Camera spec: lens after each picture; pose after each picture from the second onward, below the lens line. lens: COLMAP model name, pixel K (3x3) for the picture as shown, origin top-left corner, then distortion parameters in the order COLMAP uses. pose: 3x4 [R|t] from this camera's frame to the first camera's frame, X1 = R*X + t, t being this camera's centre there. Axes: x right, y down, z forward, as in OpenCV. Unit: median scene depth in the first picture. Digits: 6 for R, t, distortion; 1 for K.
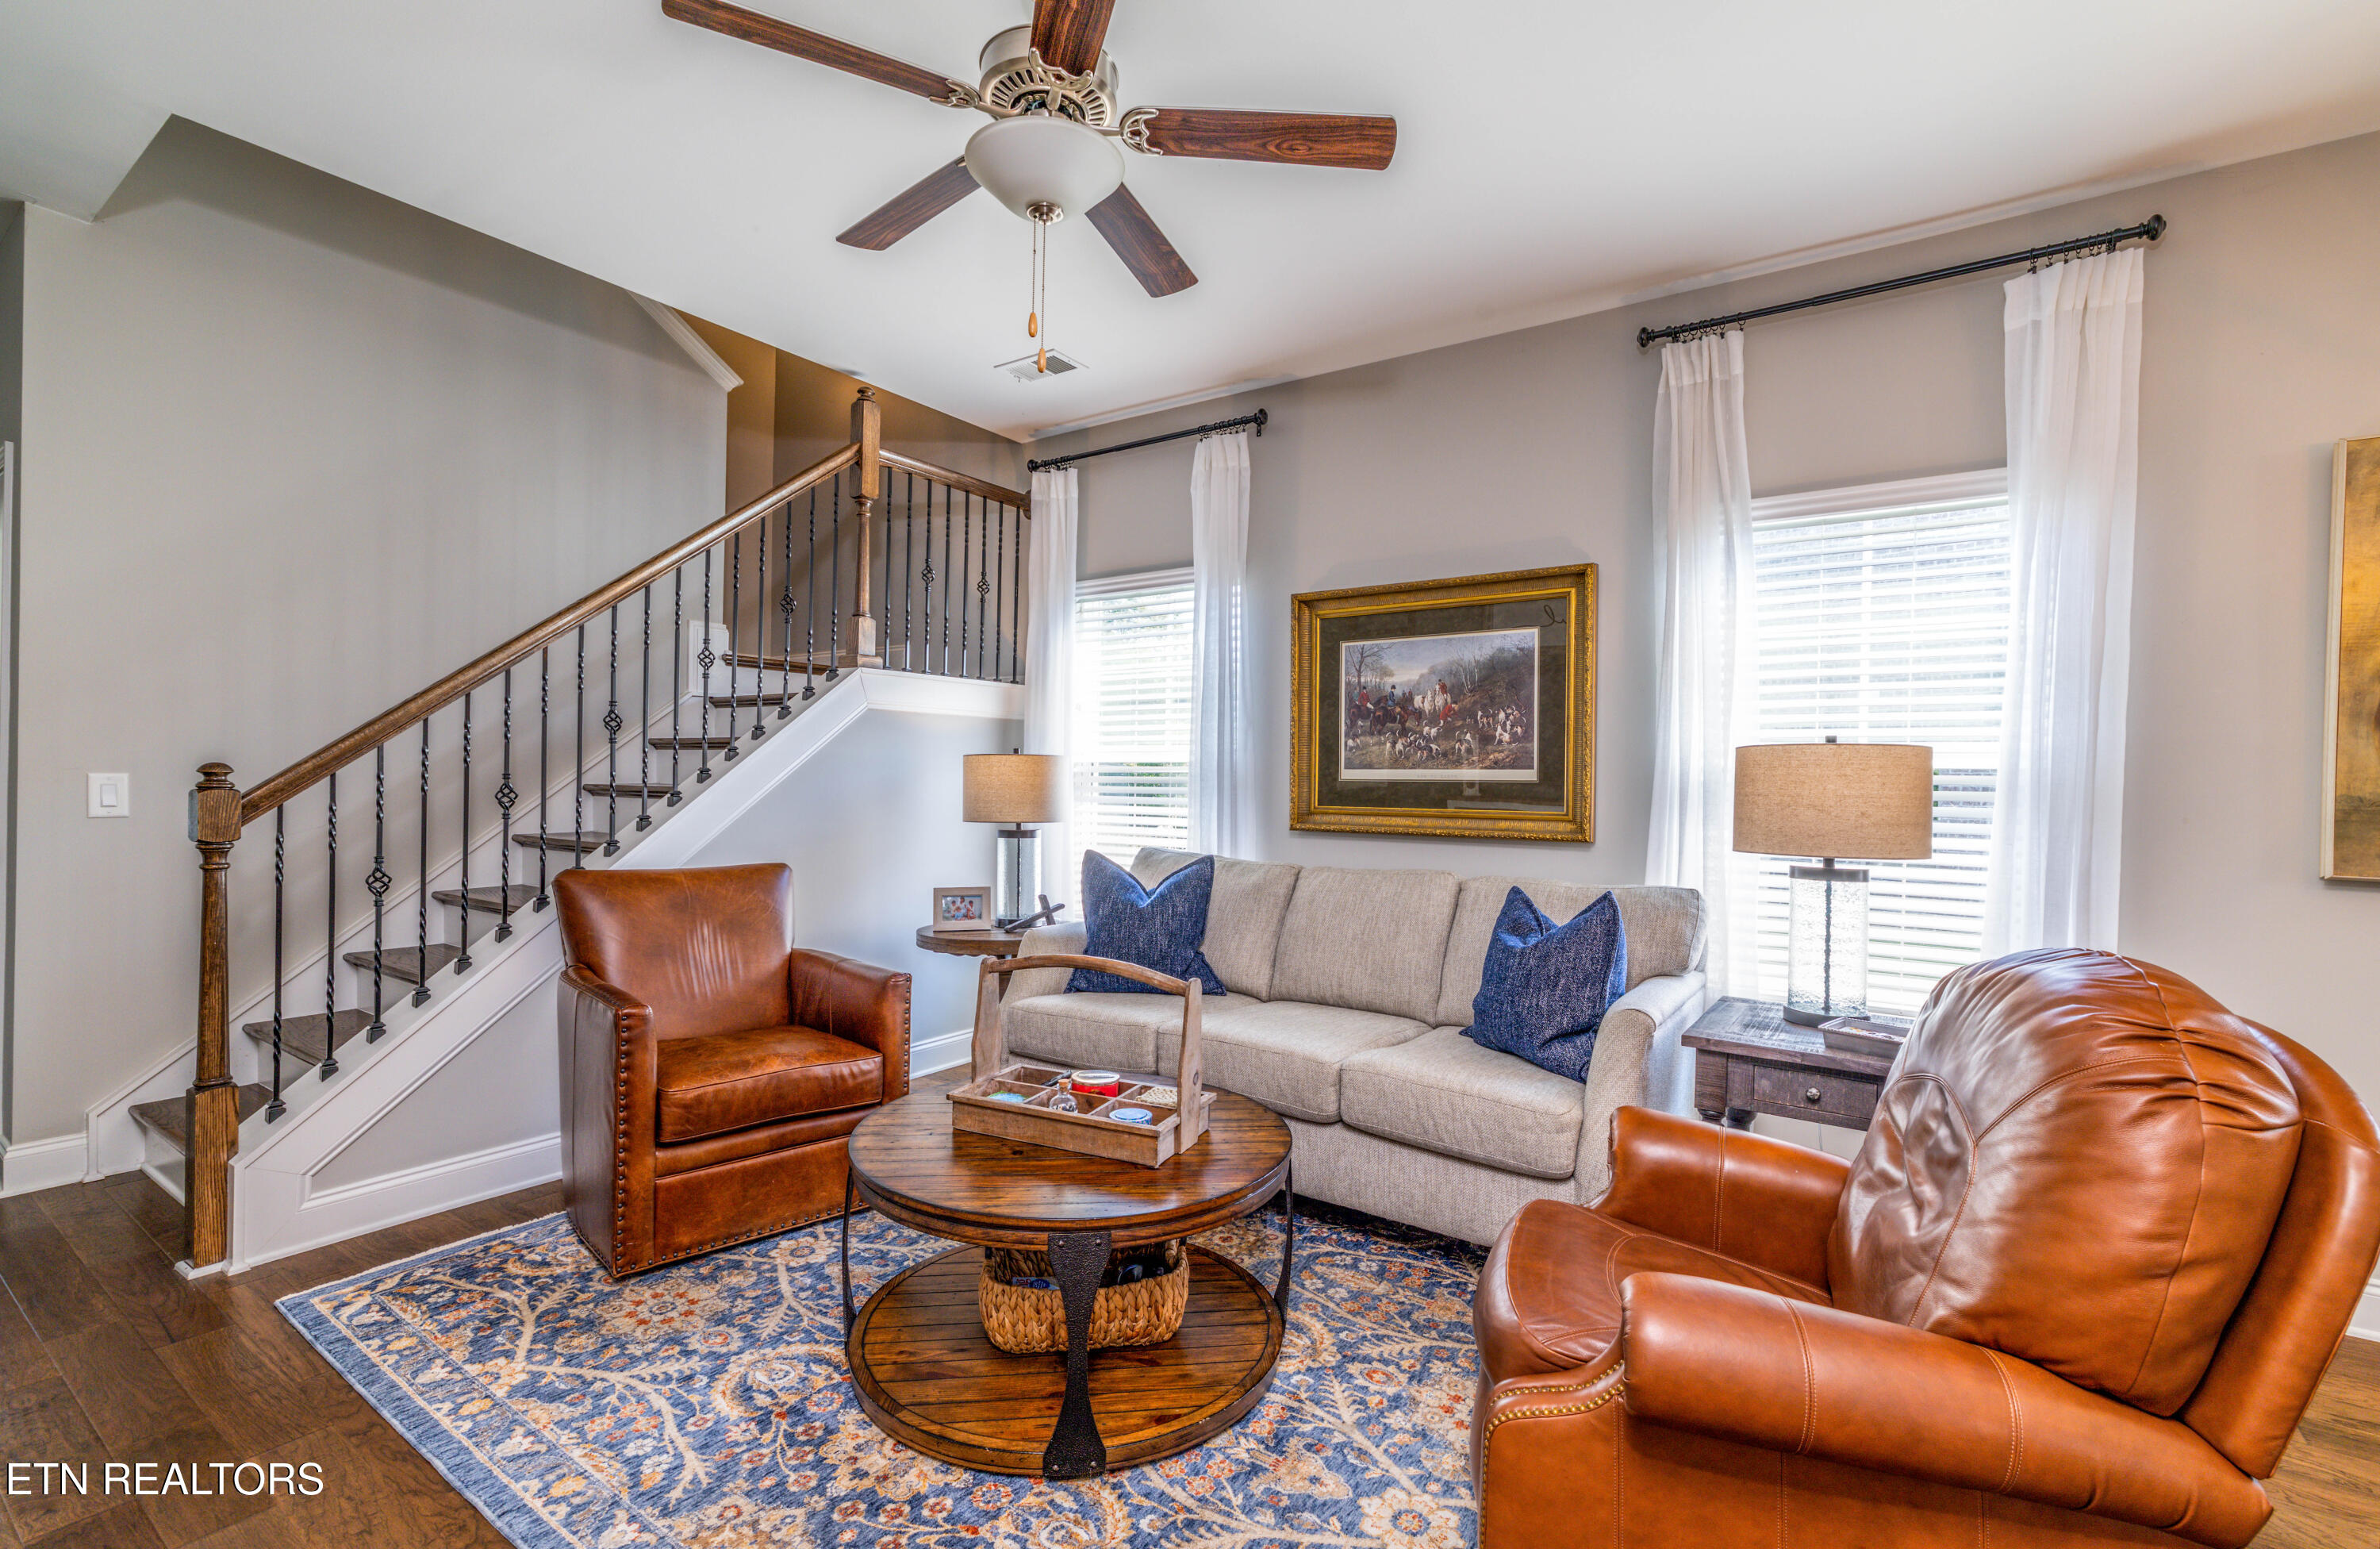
lens RADIAL K [[1044.4, 0, 1190.0], [0, 1044.4, 774.5], [0, 0, 1]] dist [0.010966, 0.000051]
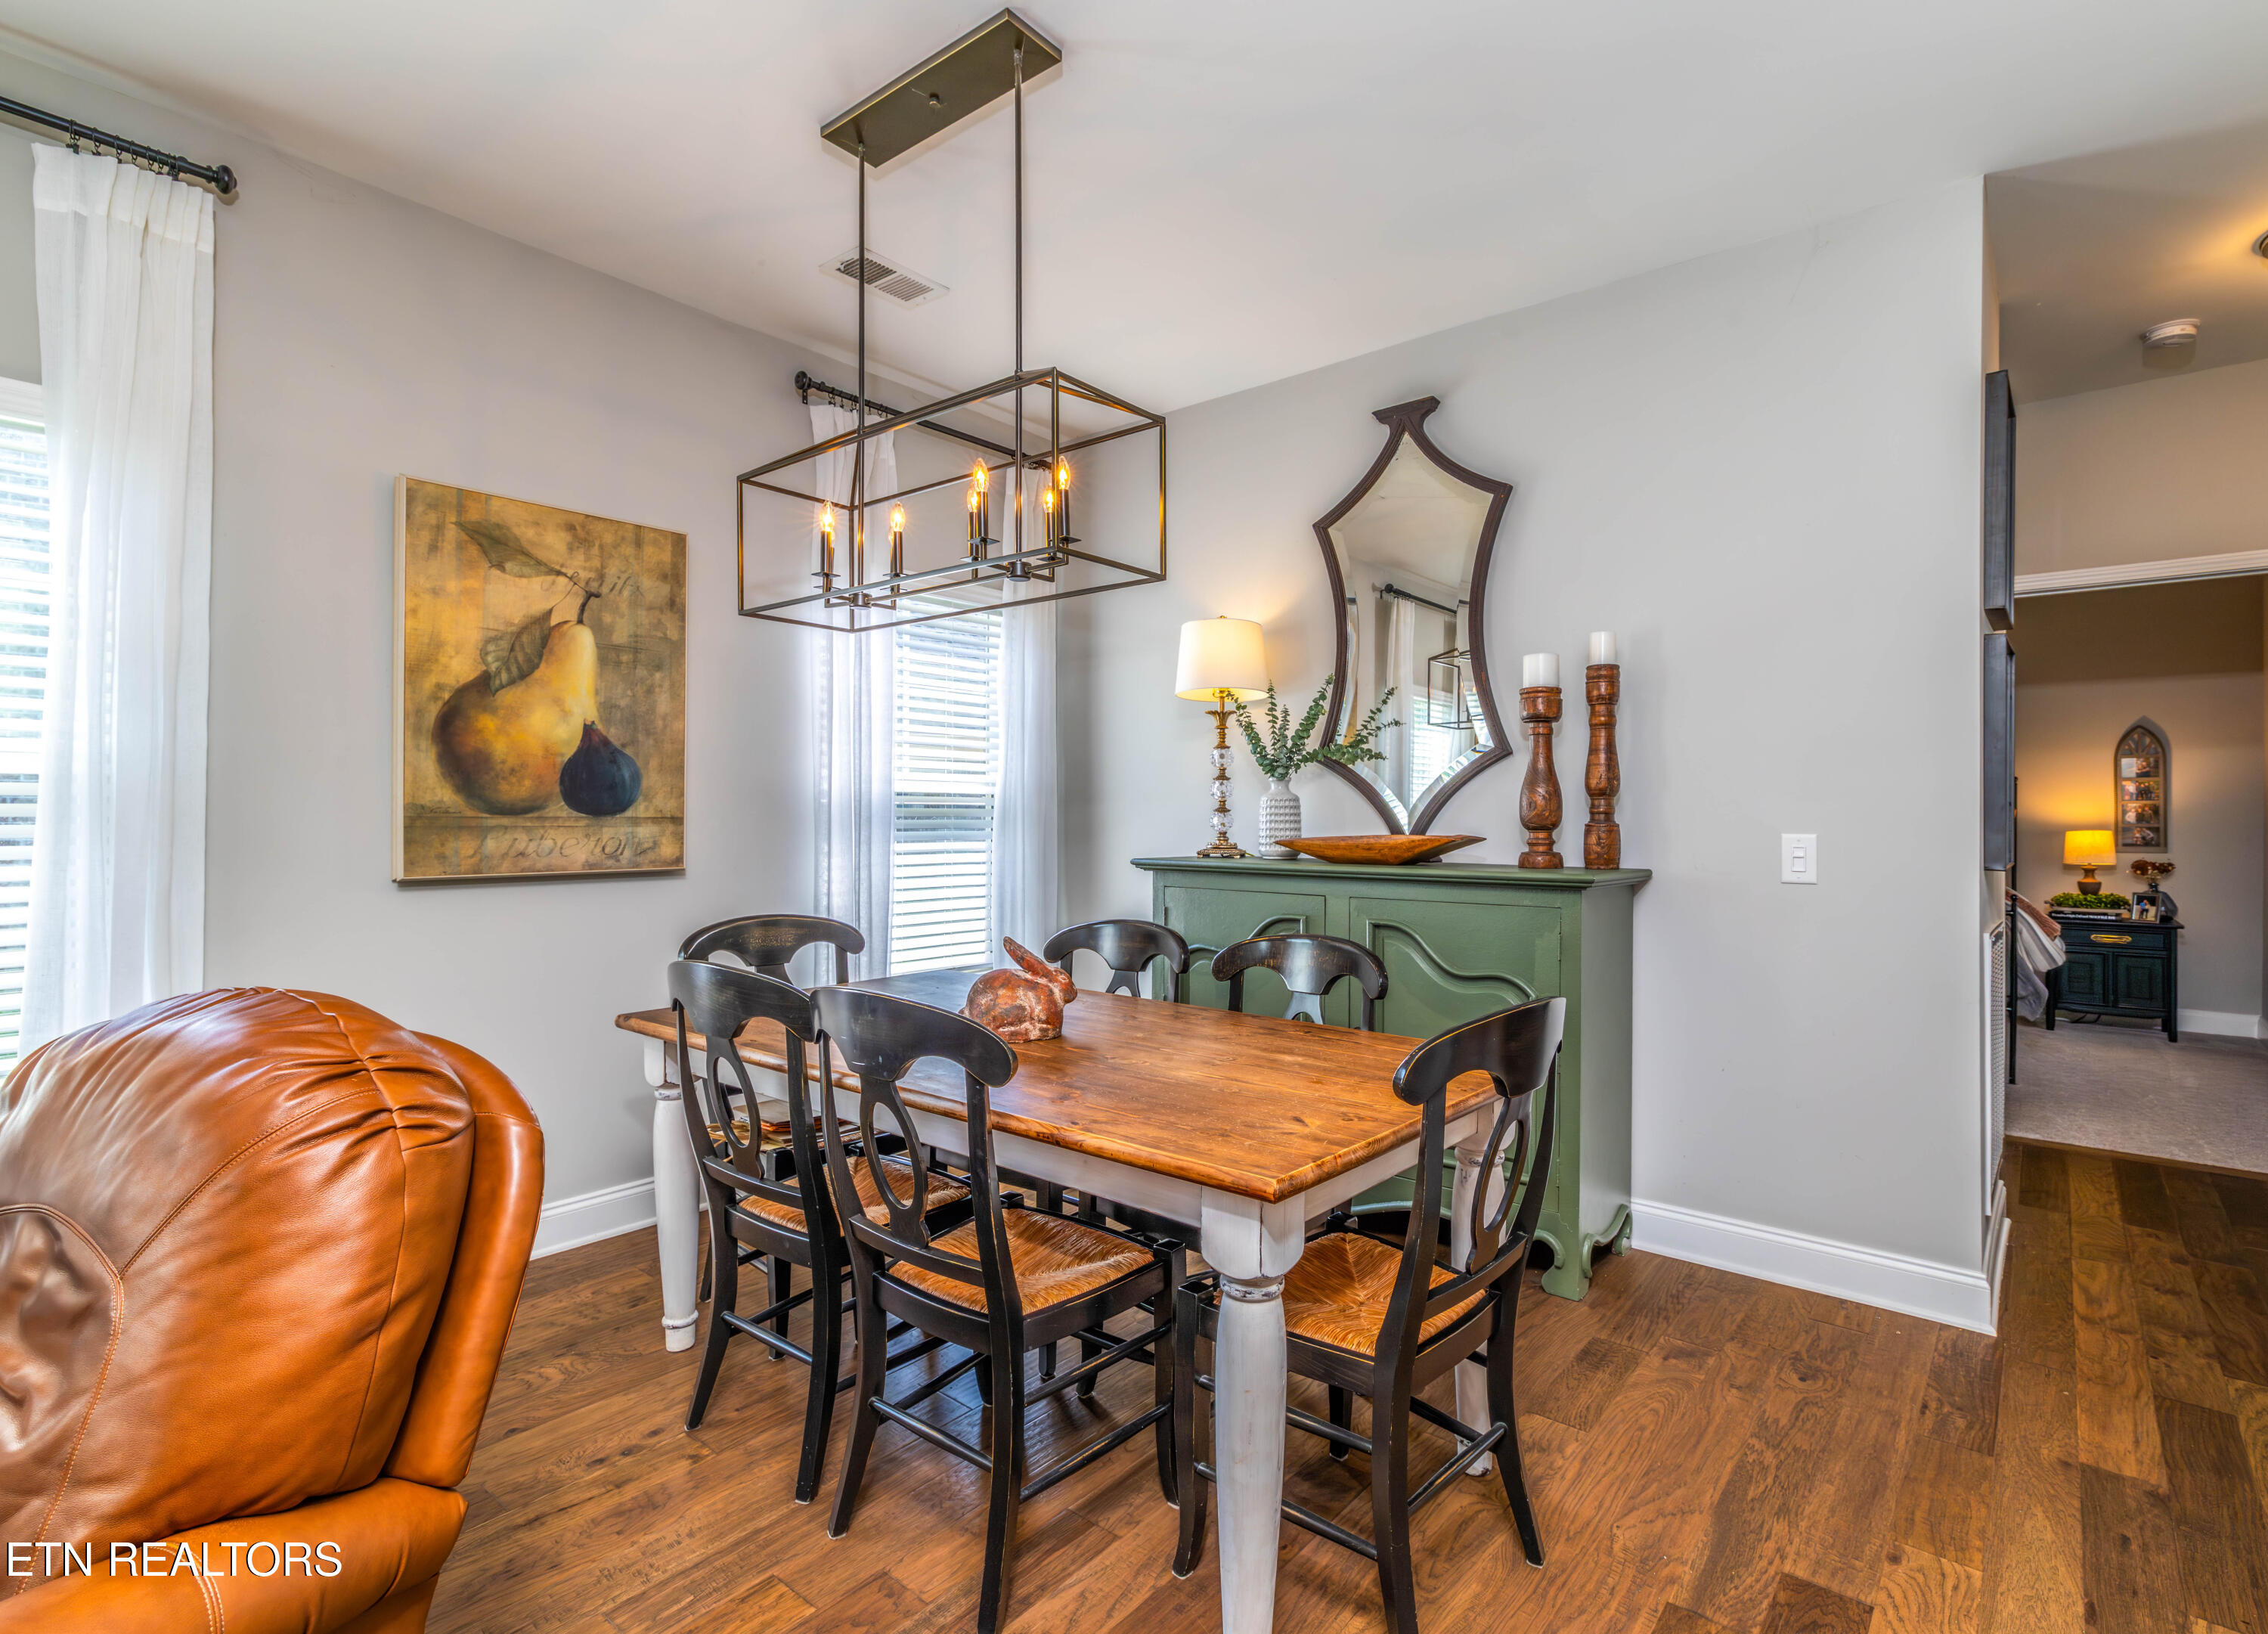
lens RADIAL K [[1062.4, 0, 1134.0], [0, 1062.4, 817.0], [0, 0, 1]] dist [0.001055, 0.000209]
pose [[0.049960, -0.022961, 0.998487, 0.025427], [-0.006841, 0.999704, 0.023332, 0.002523], [-0.998728, -0.007997, 0.049788, 0.156846]]
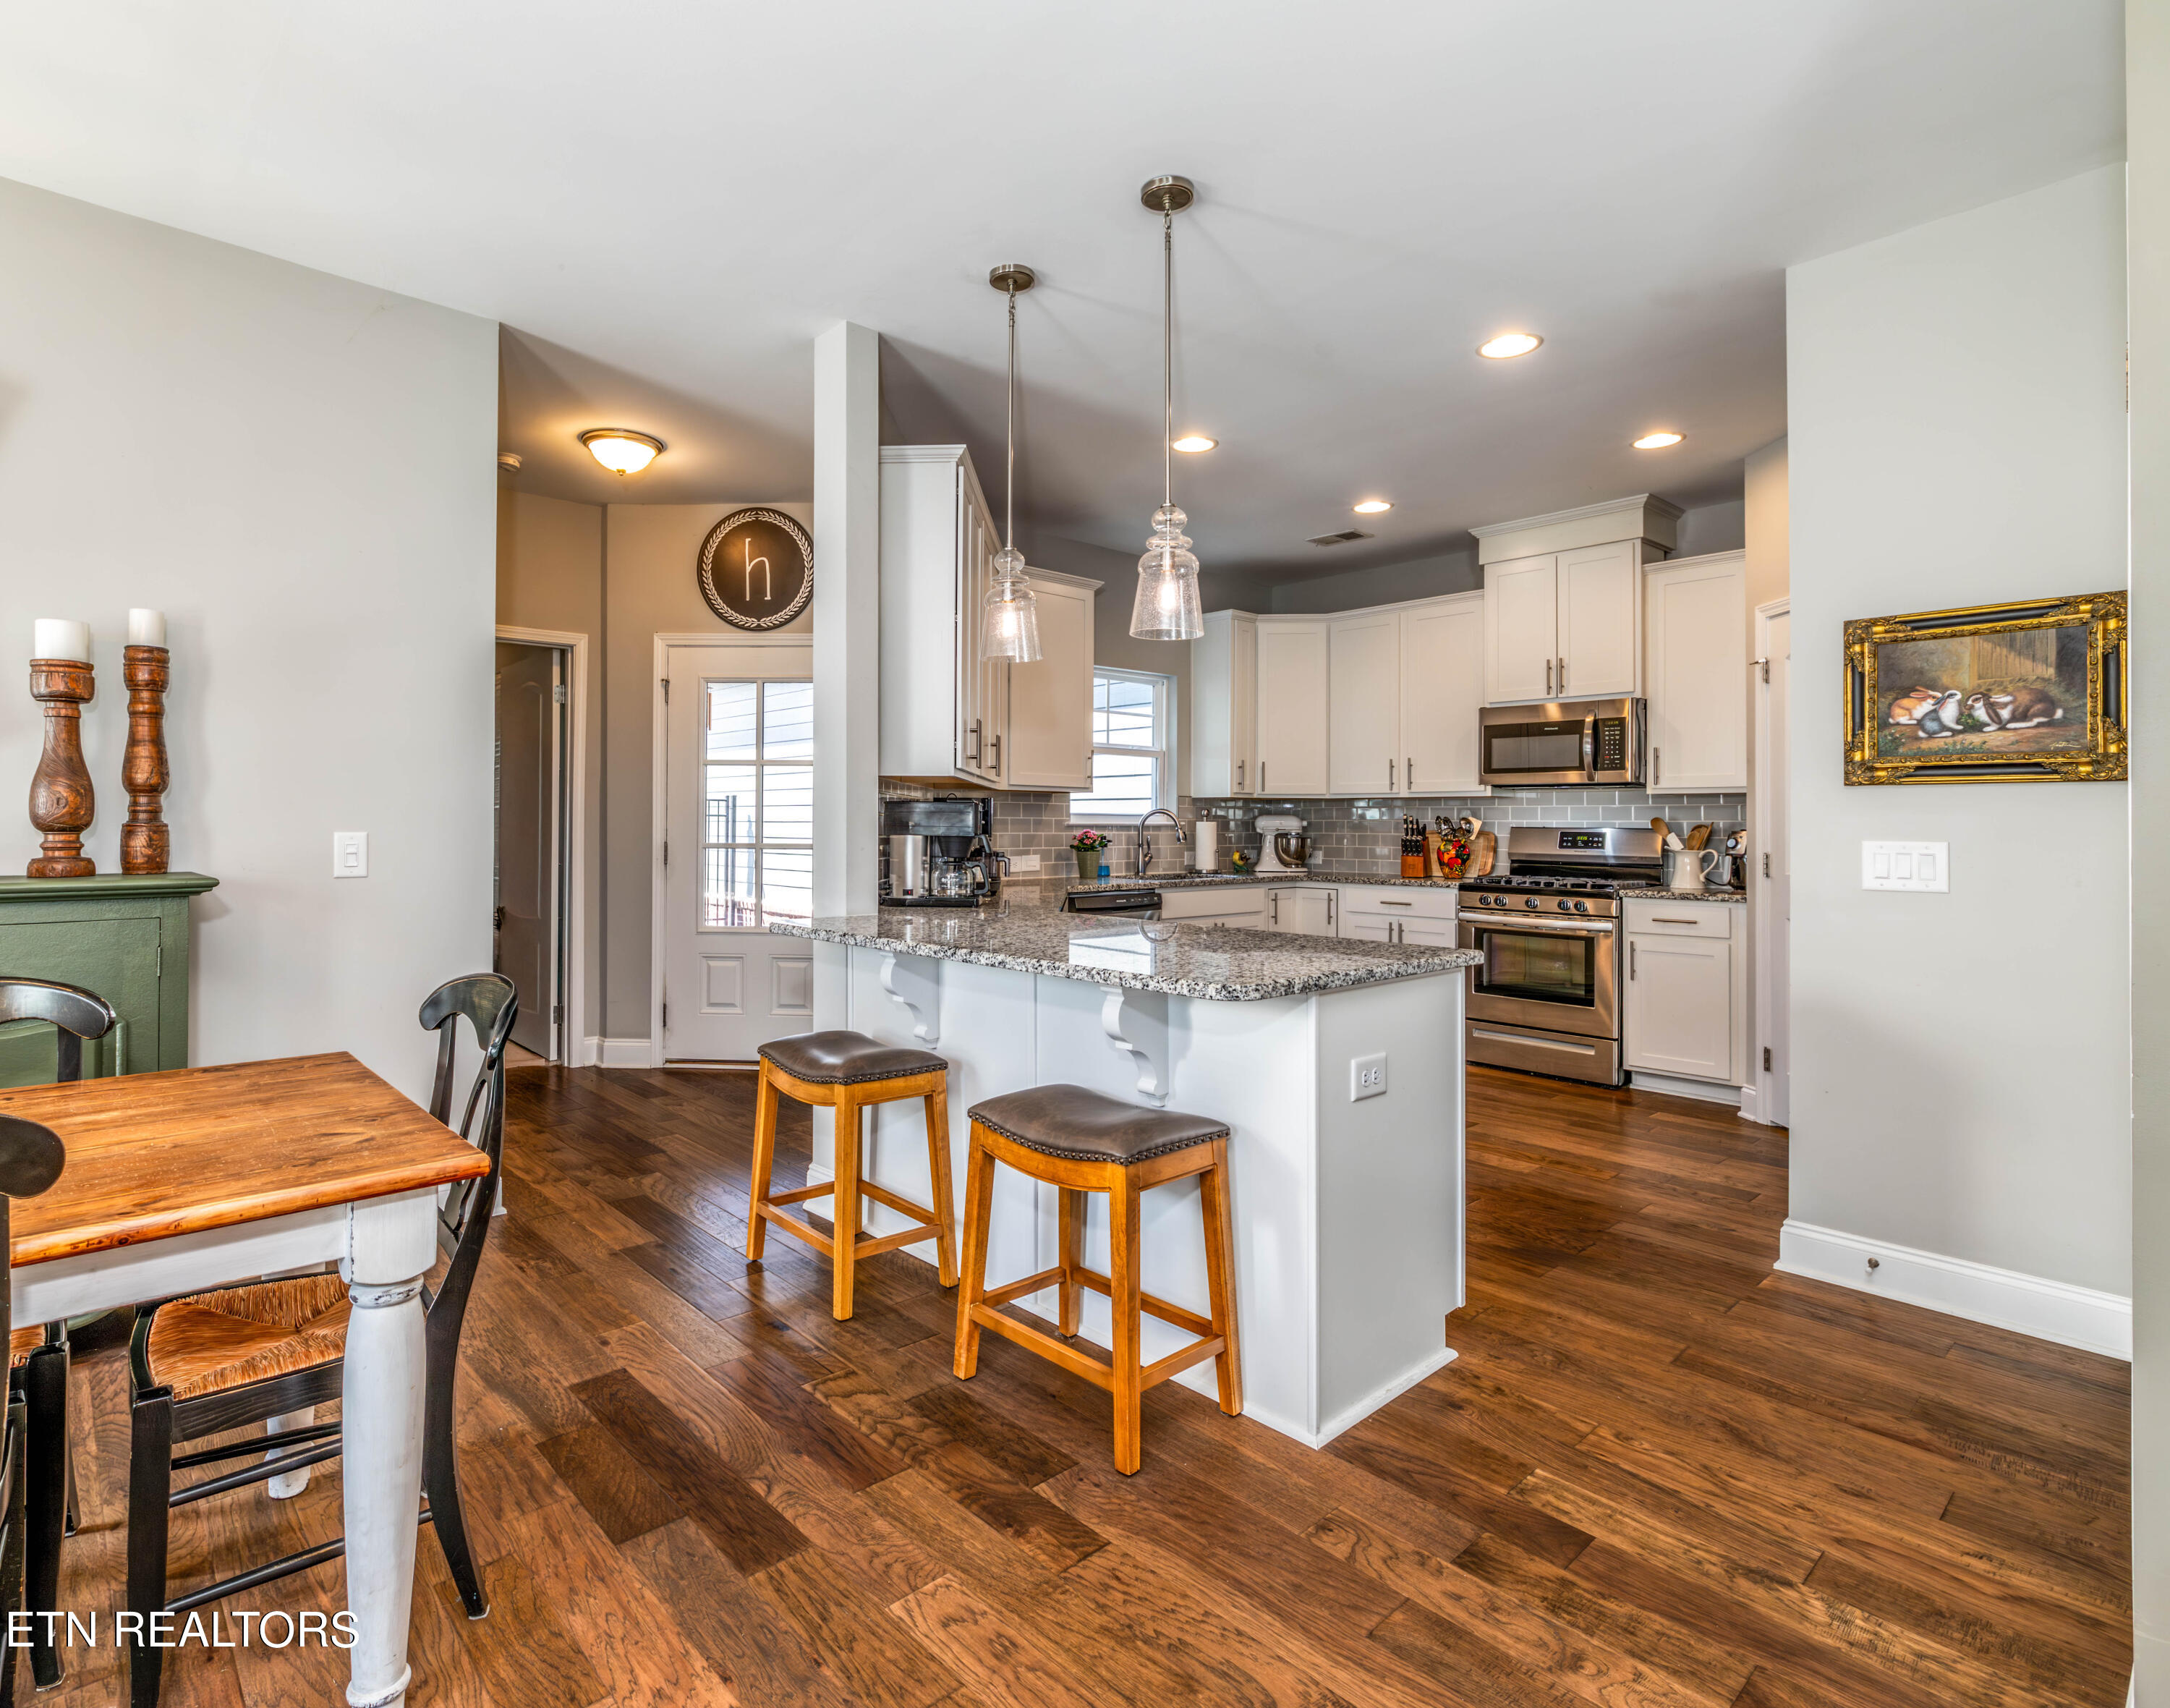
lens RADIAL K [[1120.2, 0, 1012.3], [0, 1120.2, 809.5], [0, 0, 1]] dist [0.003544, 0.000133]
pose [[-0.971277, -0.024064, 0.236732, 0.116122], [-0.027422, 0.999565, -0.010900, 0.007888], [-0.236367, -0.017079, -0.971514, 0.538212]]
